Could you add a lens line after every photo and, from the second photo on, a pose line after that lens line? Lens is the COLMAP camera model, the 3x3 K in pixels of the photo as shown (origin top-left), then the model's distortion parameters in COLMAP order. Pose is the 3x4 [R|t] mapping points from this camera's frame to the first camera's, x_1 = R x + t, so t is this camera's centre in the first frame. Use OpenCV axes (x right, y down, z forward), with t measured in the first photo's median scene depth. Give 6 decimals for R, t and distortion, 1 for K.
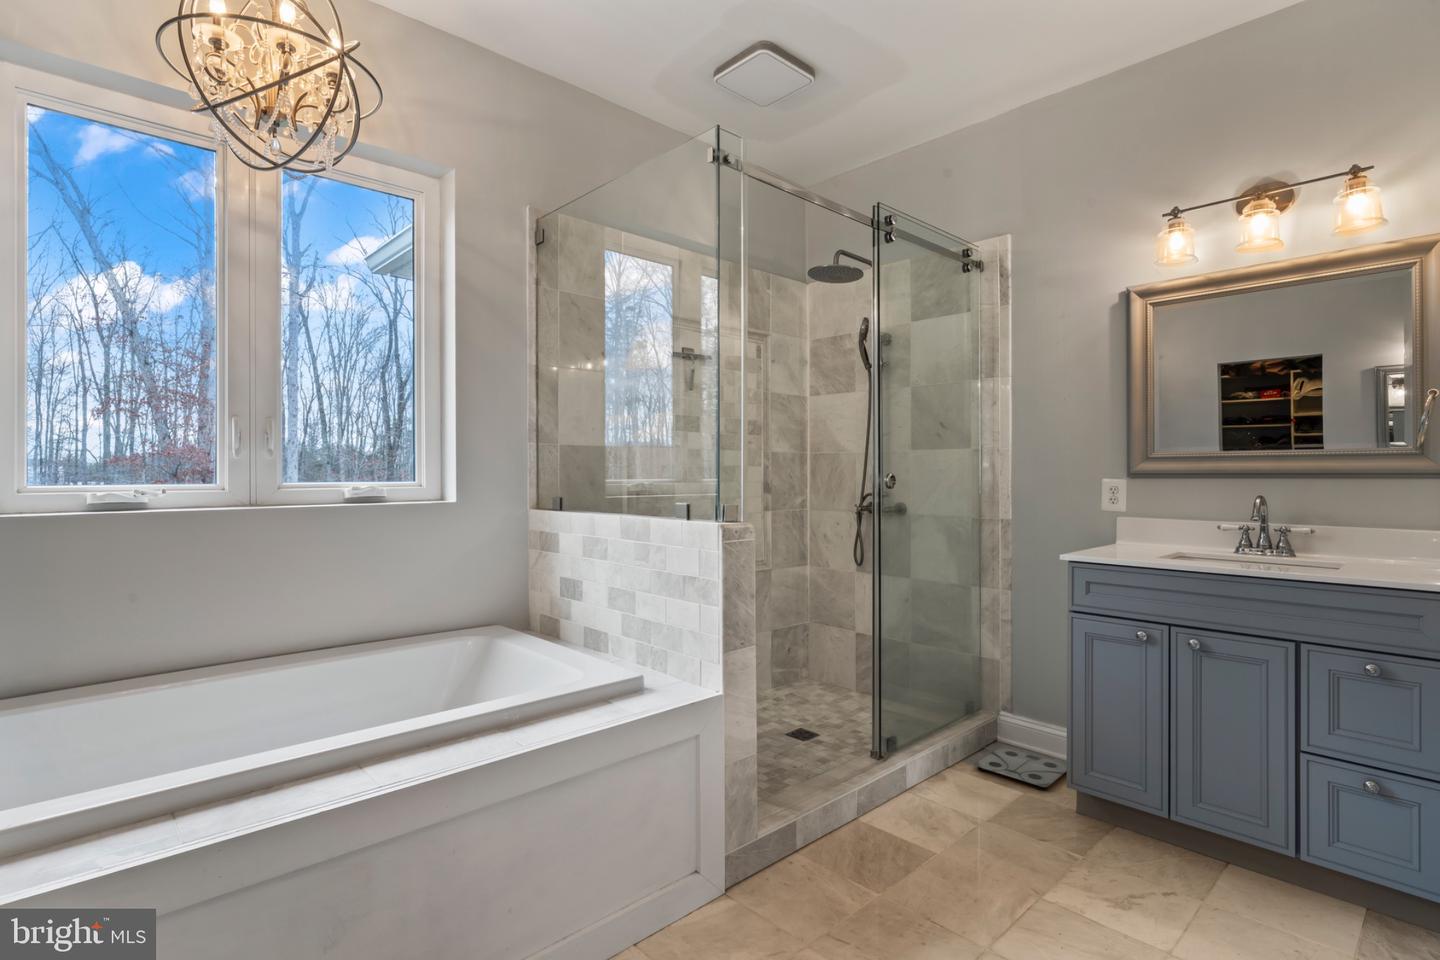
lens RADIAL K [[715.6, 0, 720.3], [0, 715.6, 475.9], [0, 0, 1]] dist [-0.003347, -0.000046]
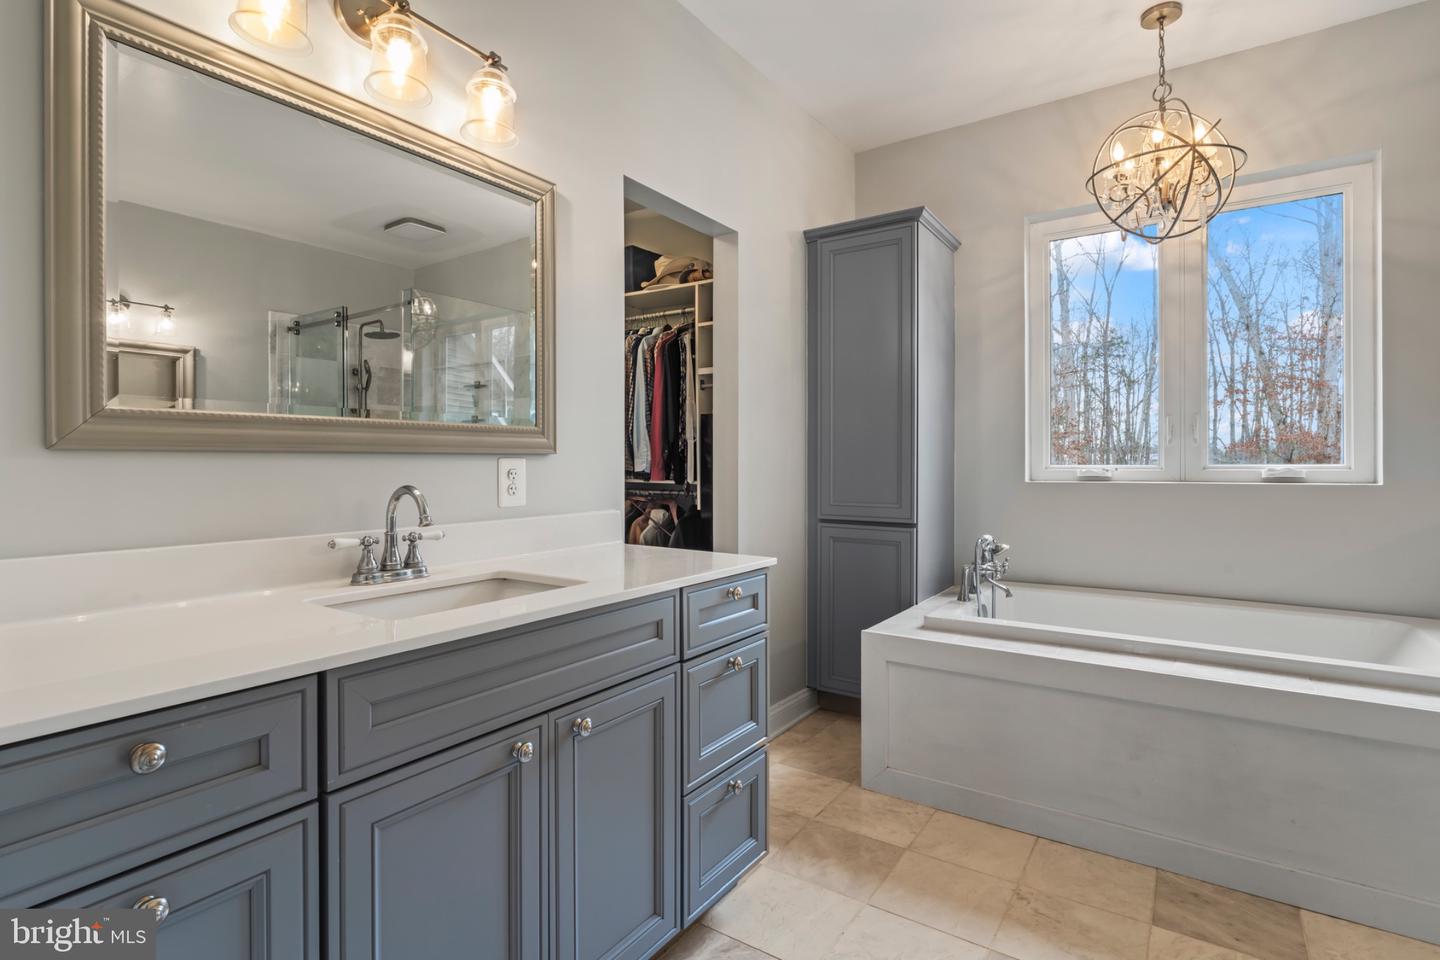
lens RADIAL K [[715.6, 0, 719.5], [0, 715.6, 472.0], [0, 0, 1]] dist [-0.003347, -0.000046]
pose [[0.227266, 0.014688, -0.973722, 0.962224], [-0.000260, 0.999887, 0.015022, 0.010237], [0.973833, -0.003161, 0.227244, -0.294910]]
